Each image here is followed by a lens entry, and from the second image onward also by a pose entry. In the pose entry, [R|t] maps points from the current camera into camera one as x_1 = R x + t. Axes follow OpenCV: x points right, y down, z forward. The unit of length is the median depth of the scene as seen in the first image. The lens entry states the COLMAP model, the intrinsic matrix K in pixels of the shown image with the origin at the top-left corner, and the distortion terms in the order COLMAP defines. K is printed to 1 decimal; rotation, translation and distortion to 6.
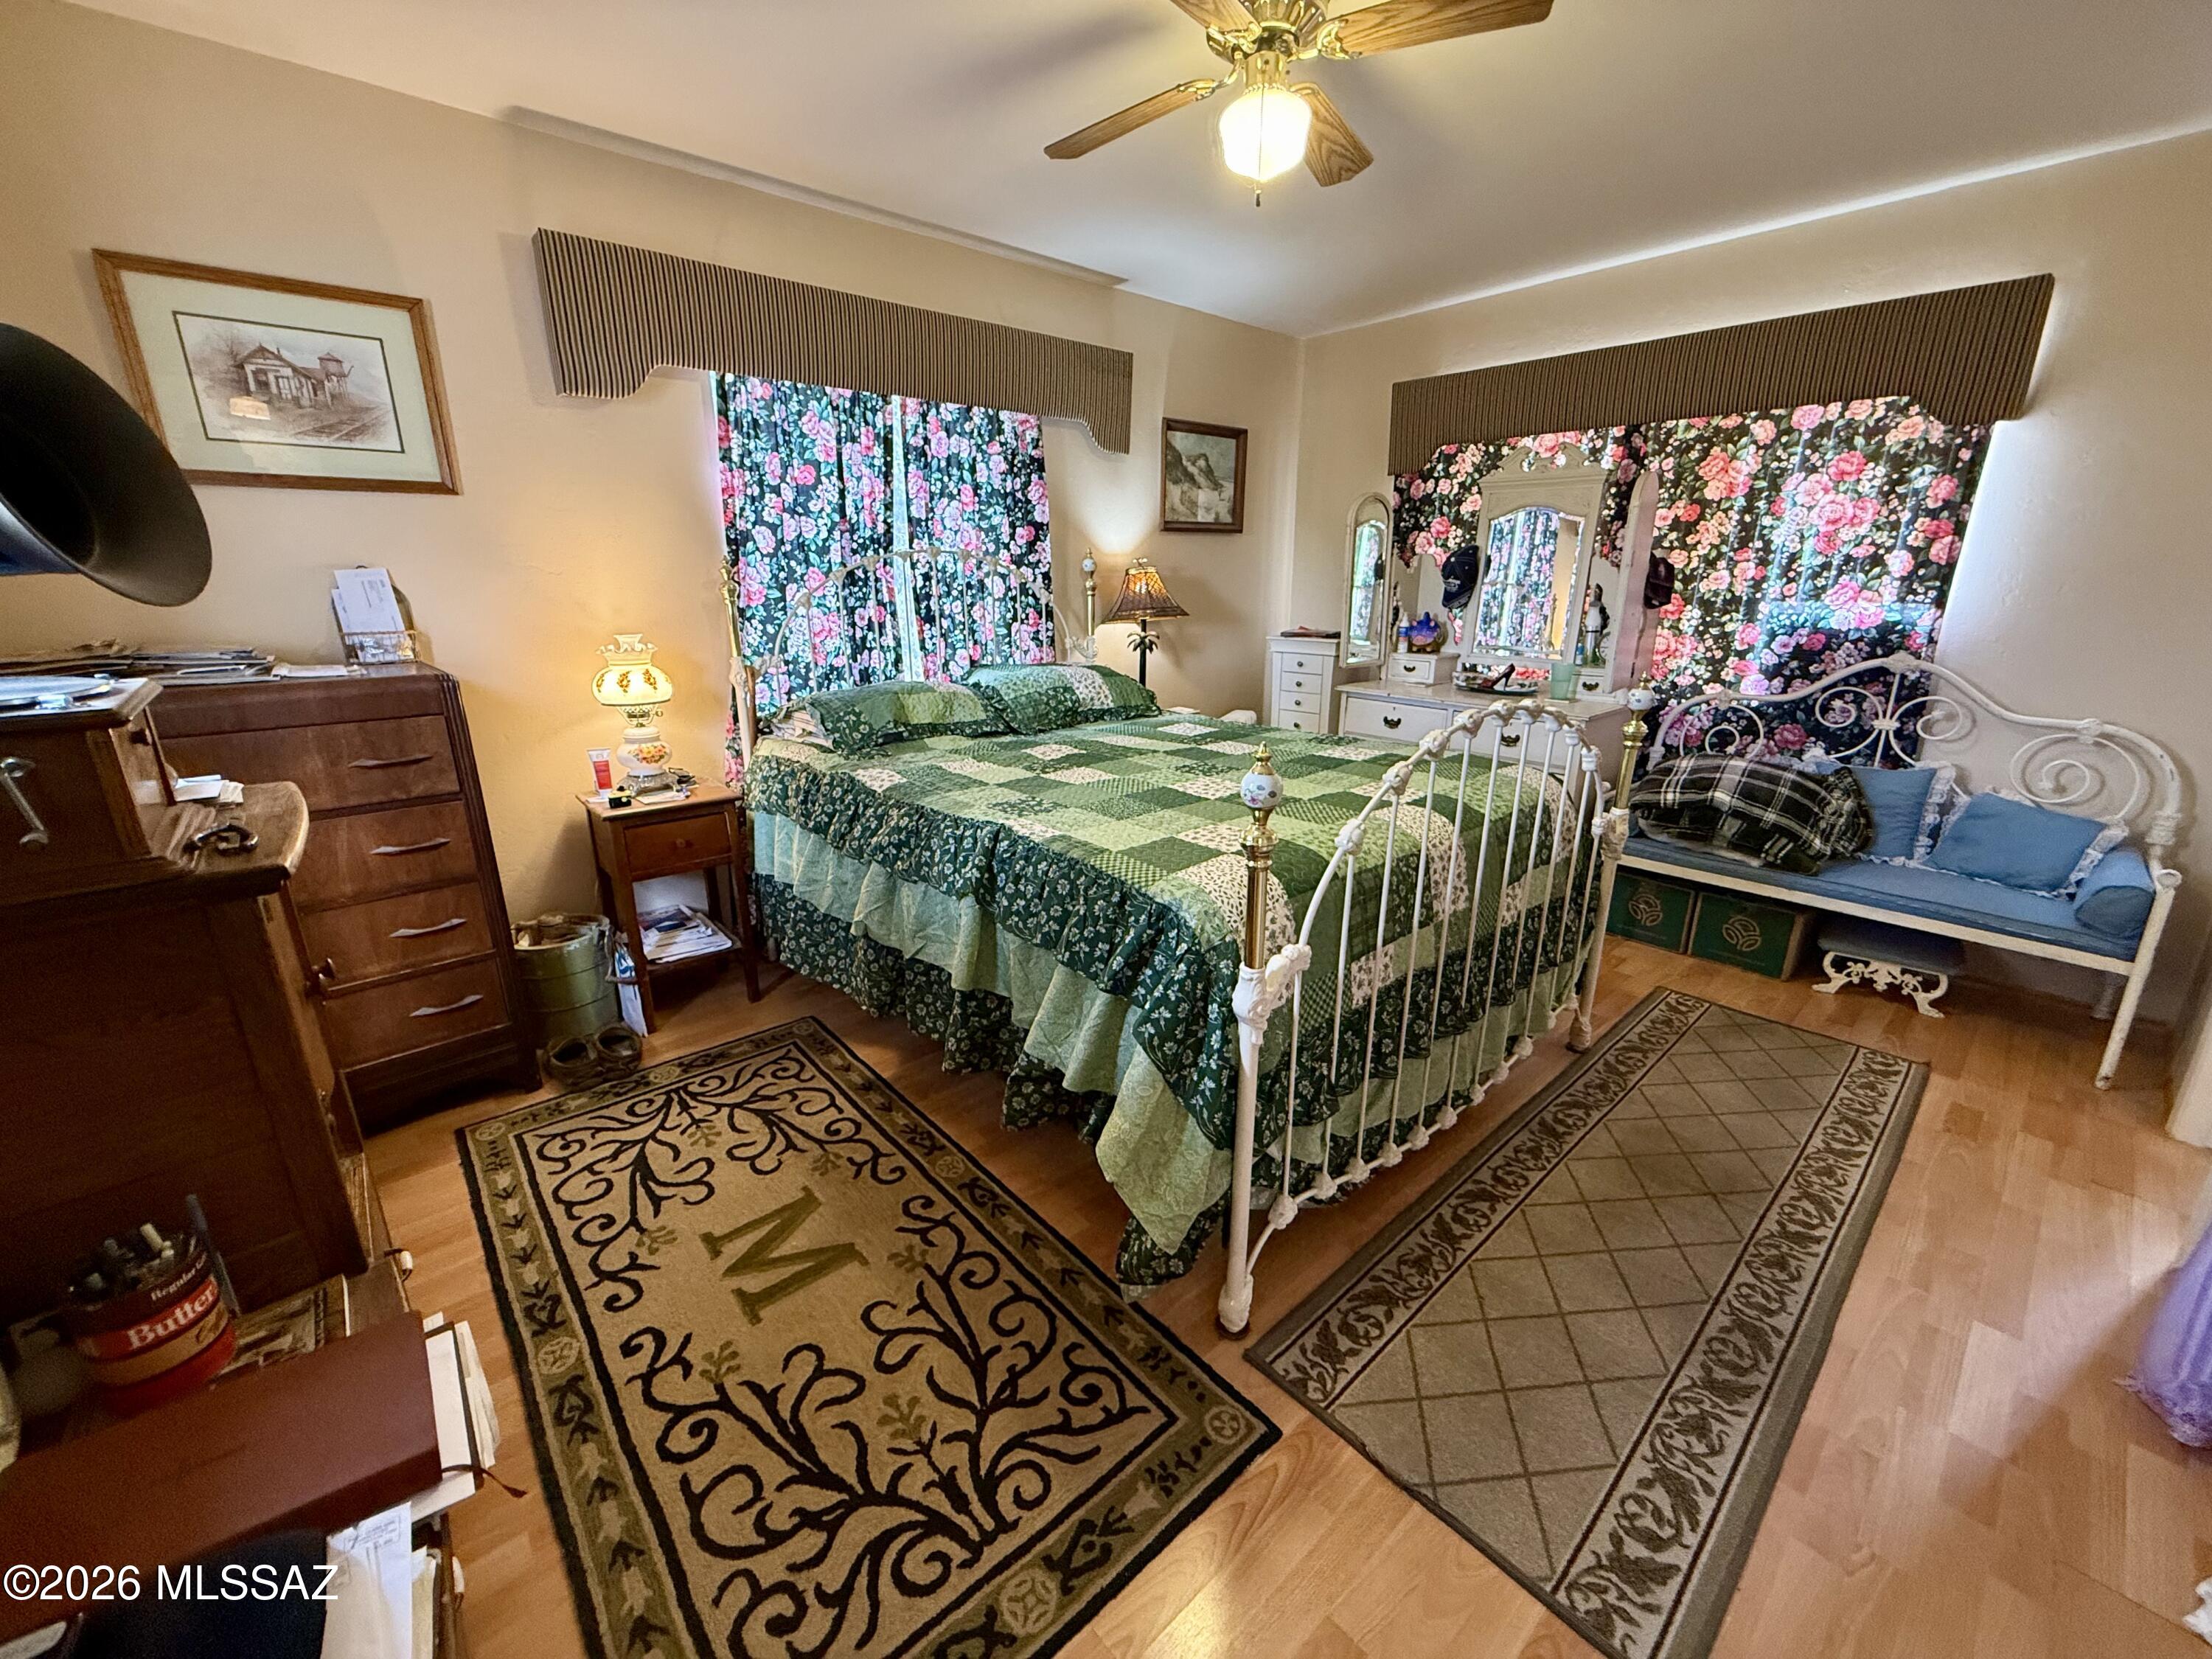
lens RADIAL K [[887.8, 0, 1102.1], [0, 887.8, 831.4], [0, 0, 1]] dist [0.000600, 0.000488]
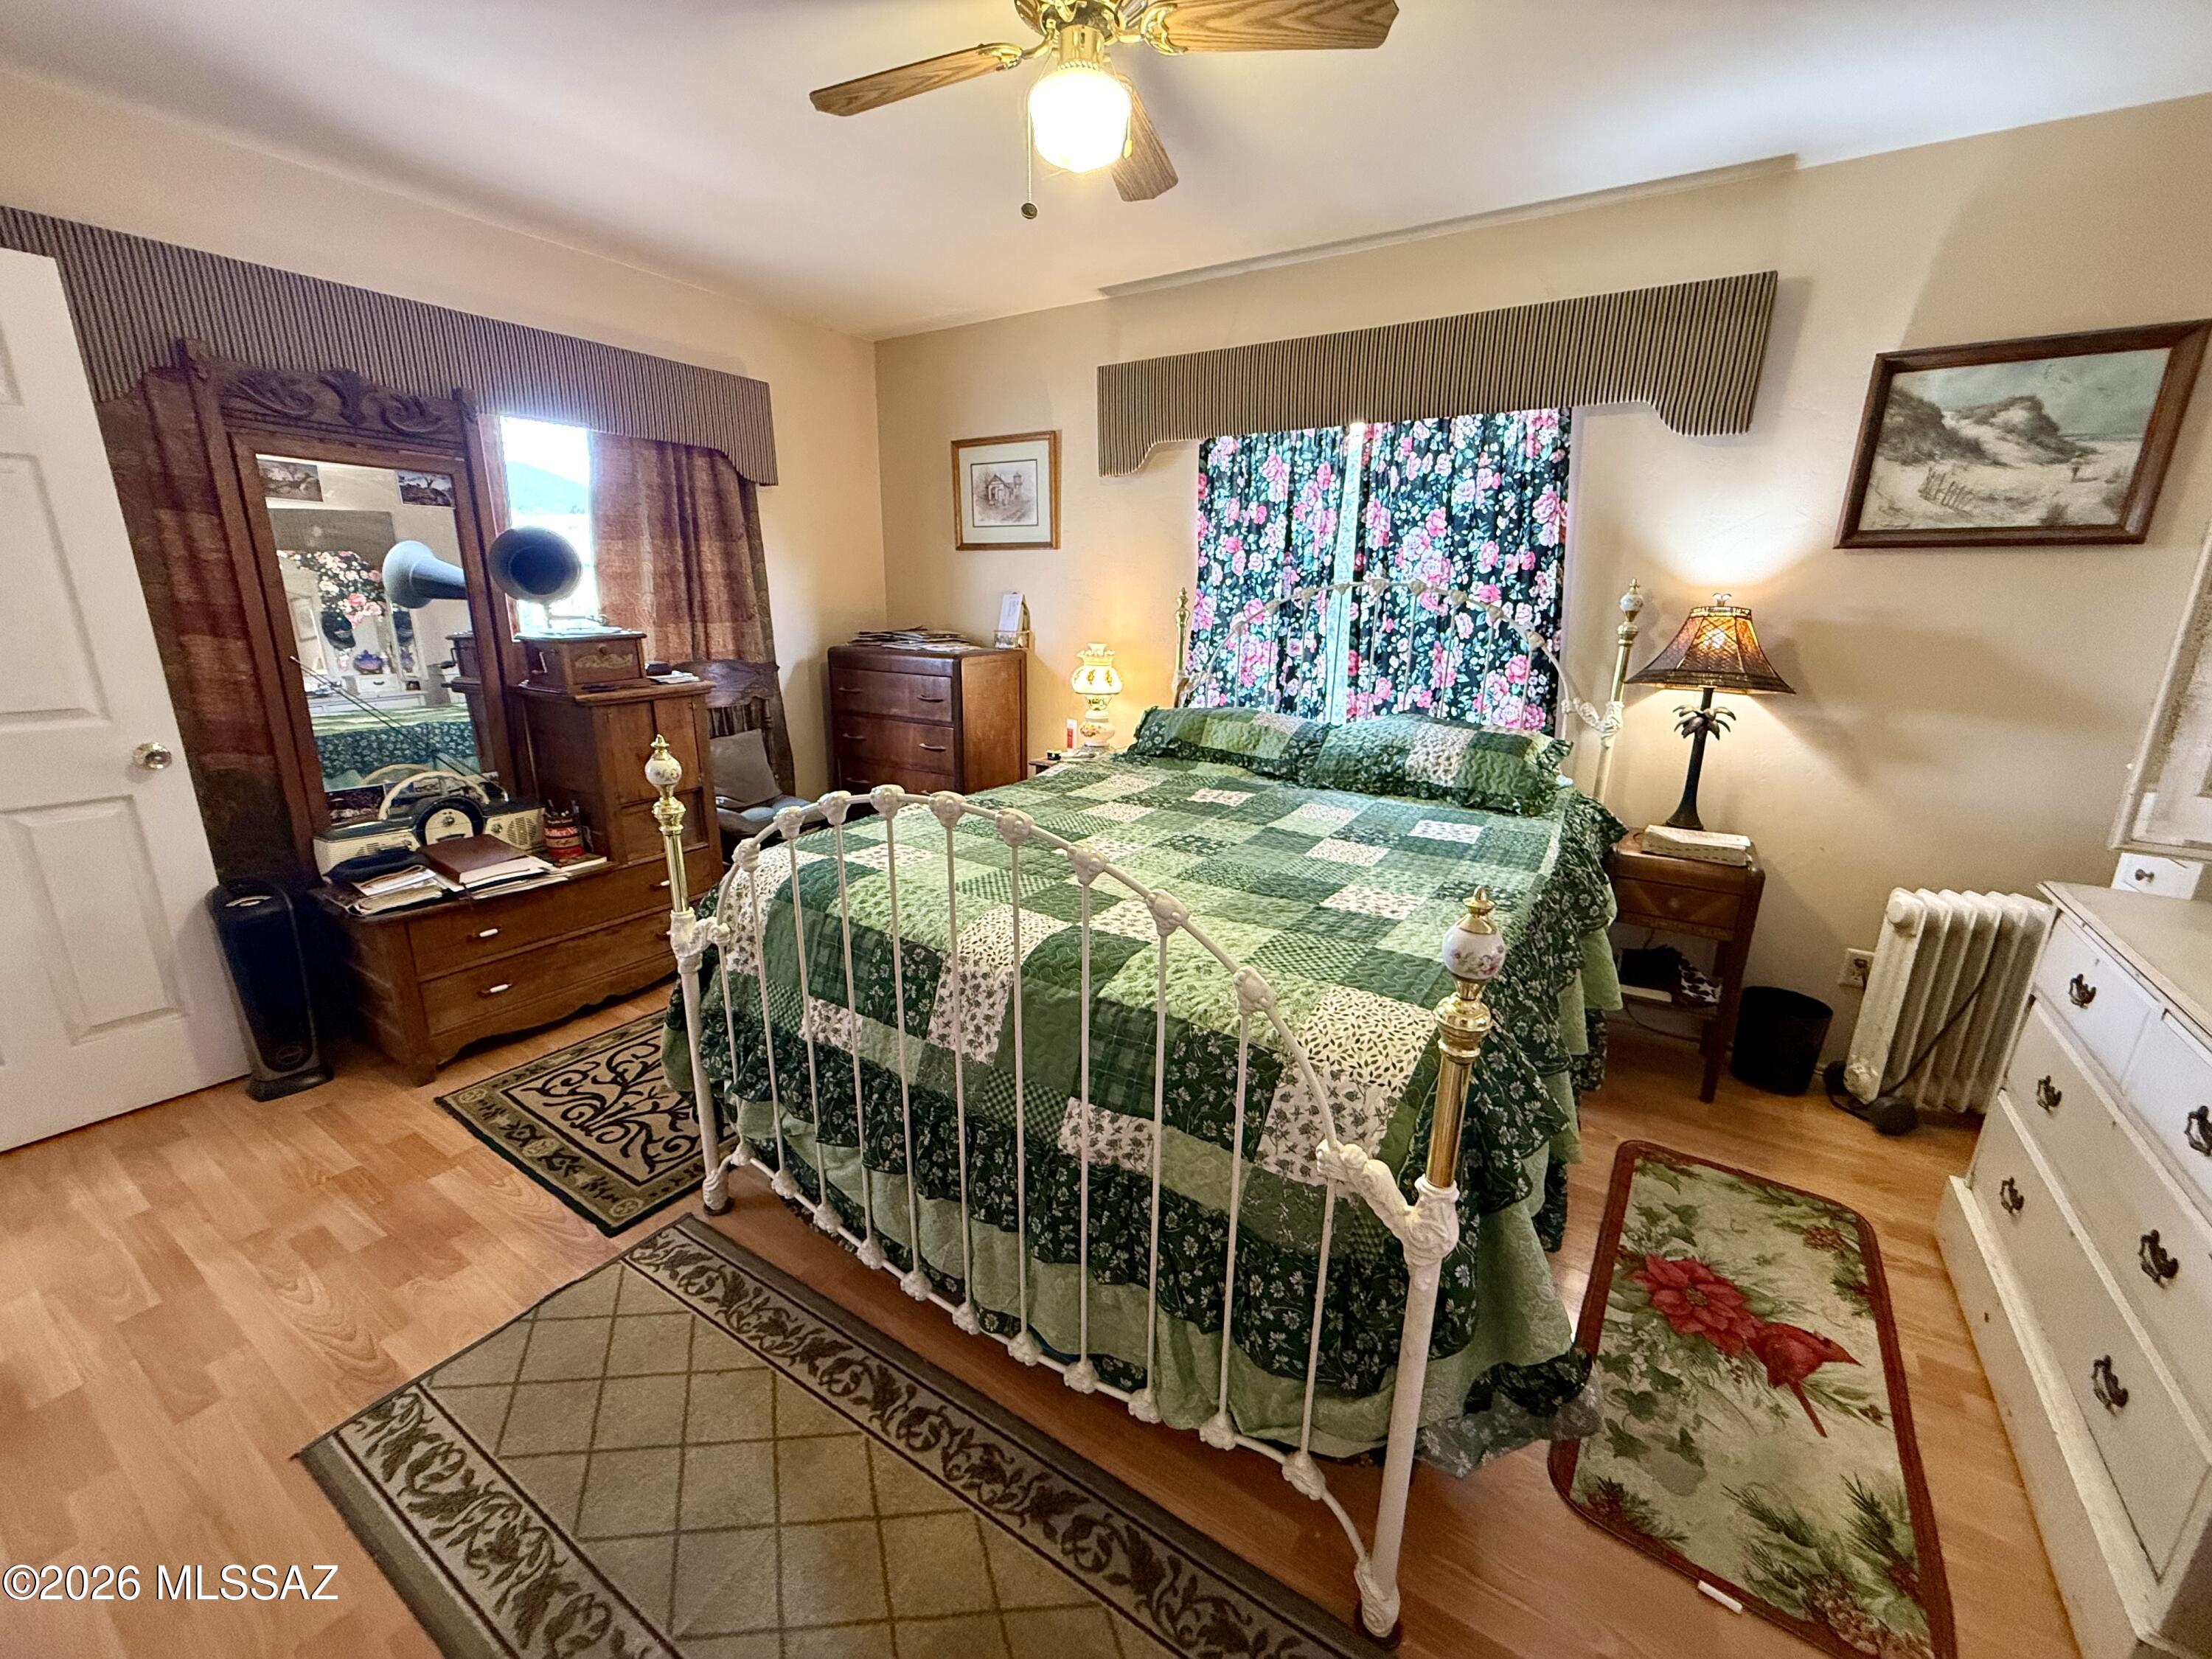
lens RADIAL K [[887.8, 0, 1105.0], [0, 887.8, 831.7], [0, 0, 1]] dist [0.000600, 0.000488]
pose [[0.269037, 0.260431, -0.927251, 0.703850], [-0.286356, 0.940840, 0.181163, -0.169379], [0.919576, 0.216785, 0.327697, 0.525154]]
